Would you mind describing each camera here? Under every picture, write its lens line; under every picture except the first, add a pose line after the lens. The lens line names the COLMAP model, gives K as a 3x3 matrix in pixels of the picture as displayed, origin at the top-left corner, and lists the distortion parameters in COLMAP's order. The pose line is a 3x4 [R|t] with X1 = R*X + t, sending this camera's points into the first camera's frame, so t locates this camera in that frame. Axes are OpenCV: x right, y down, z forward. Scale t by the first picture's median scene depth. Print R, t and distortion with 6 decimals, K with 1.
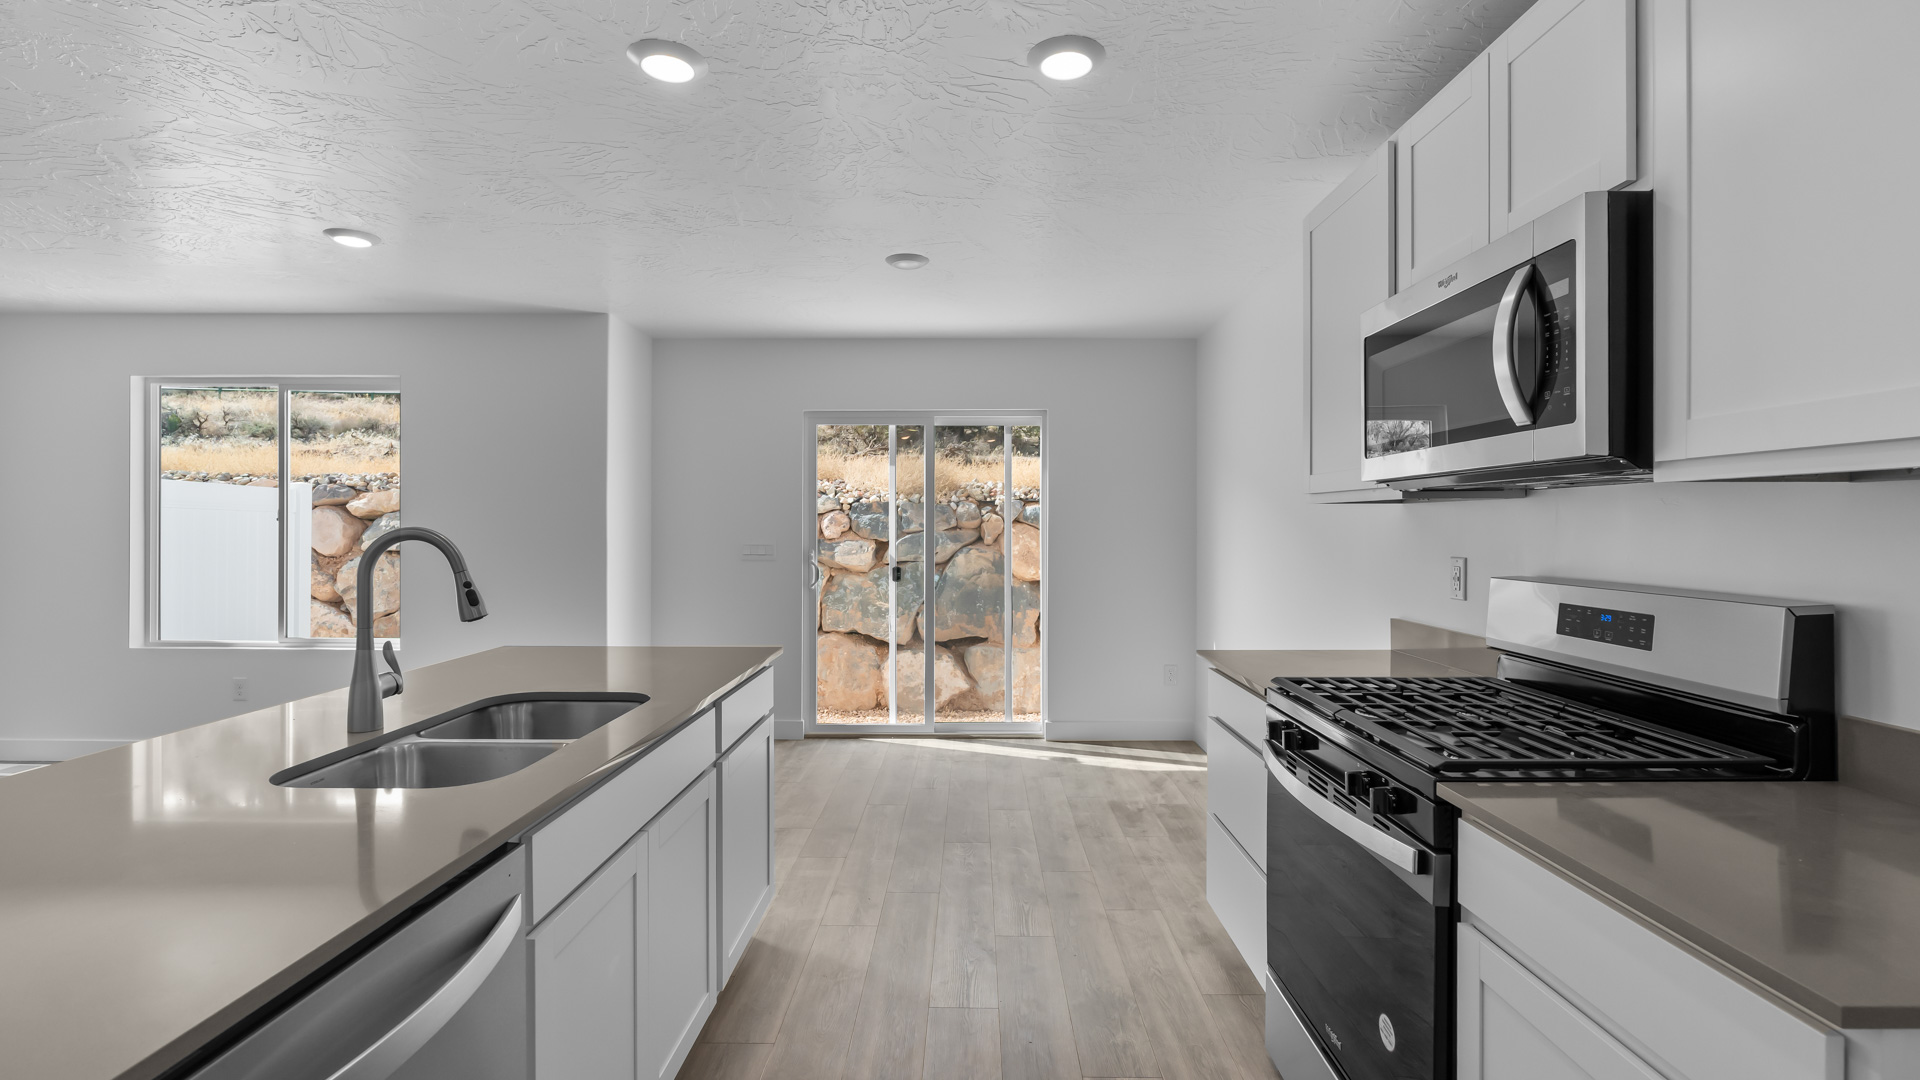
lens RADIAL K [[844.5, 0, 965.3], [0, 844.5, 526.0], [0, 0, 1]] dist [-0.003174, -0.000217]
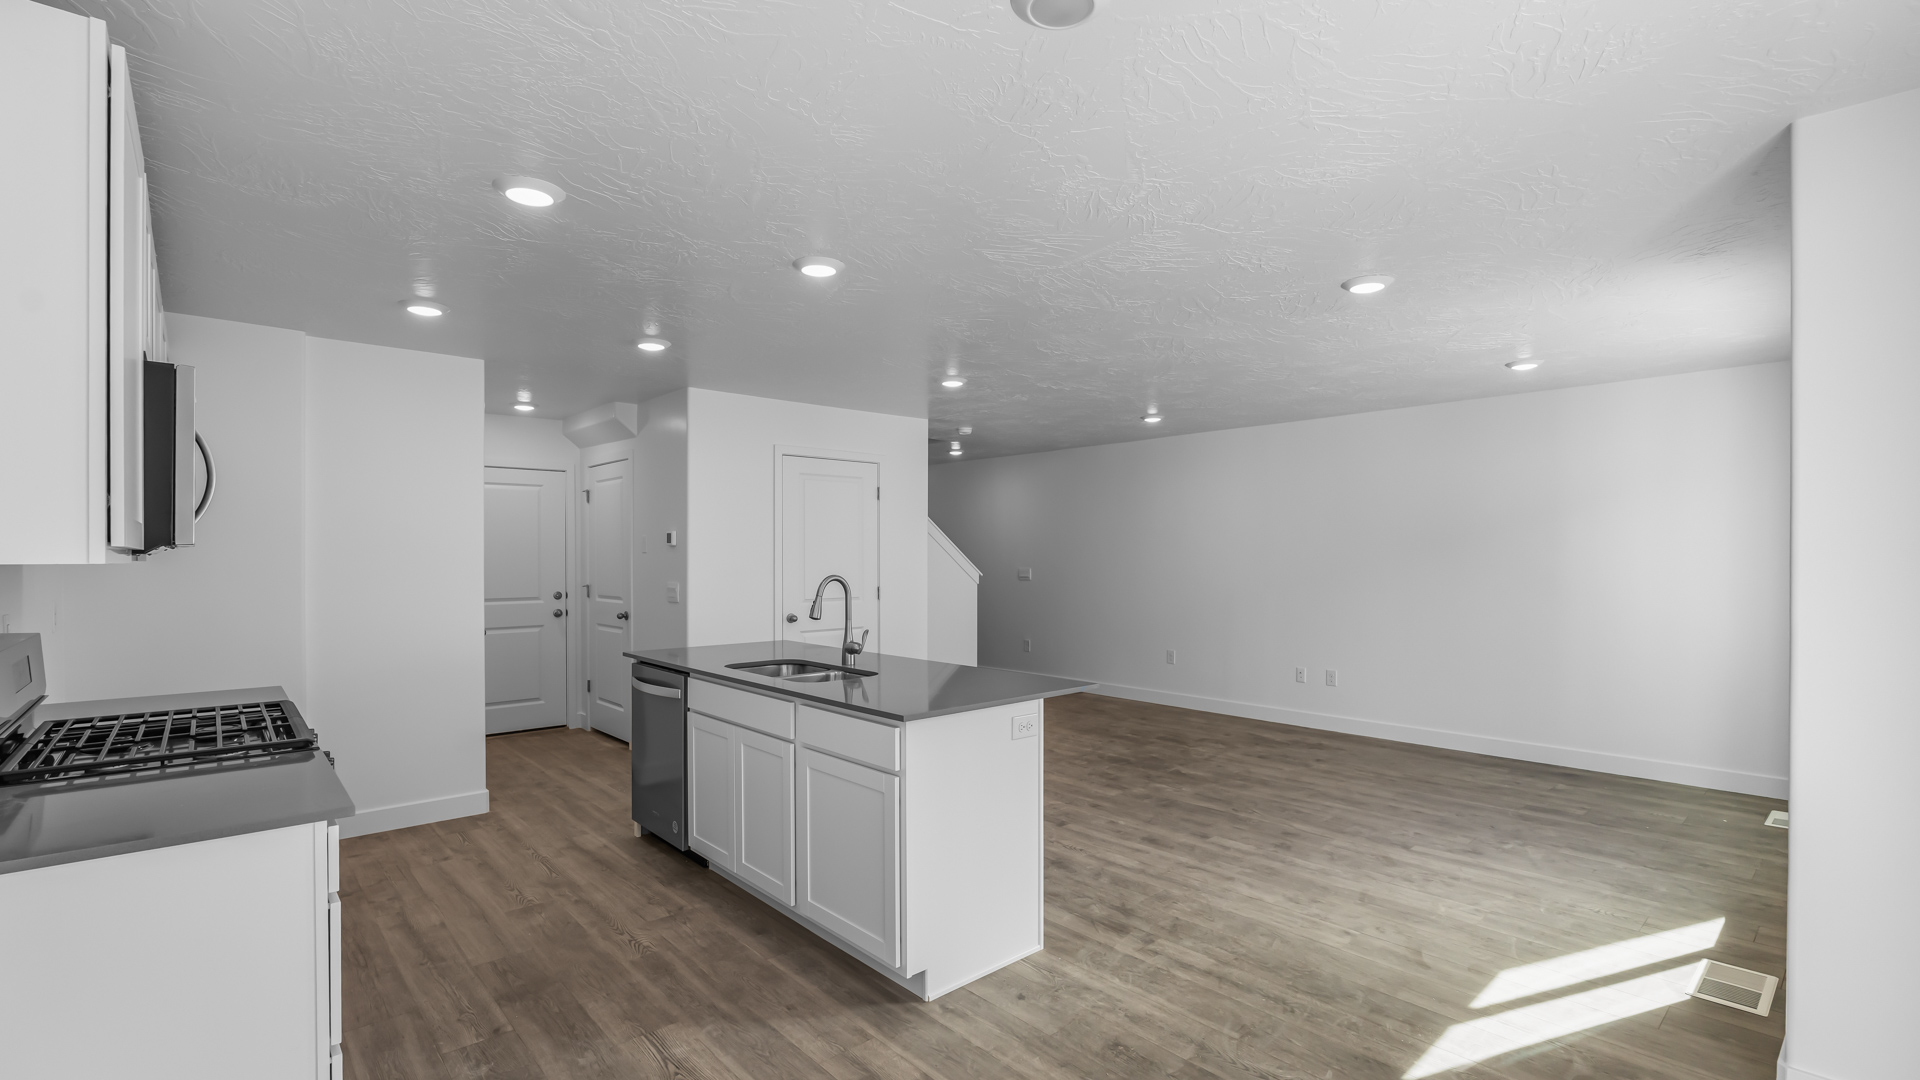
lens RADIAL K [[854.7, 0, 962.8], [0, 854.7, 558.7], [0, 0, 1]] dist [-0.001076, 0.000212]
pose [[-0.738780, 0.002400, -0.673943, 0.193509], [-0.000379, 0.999992, 0.003977, -0.016038], [0.673947, 0.003193, -0.738773, 0.924709]]
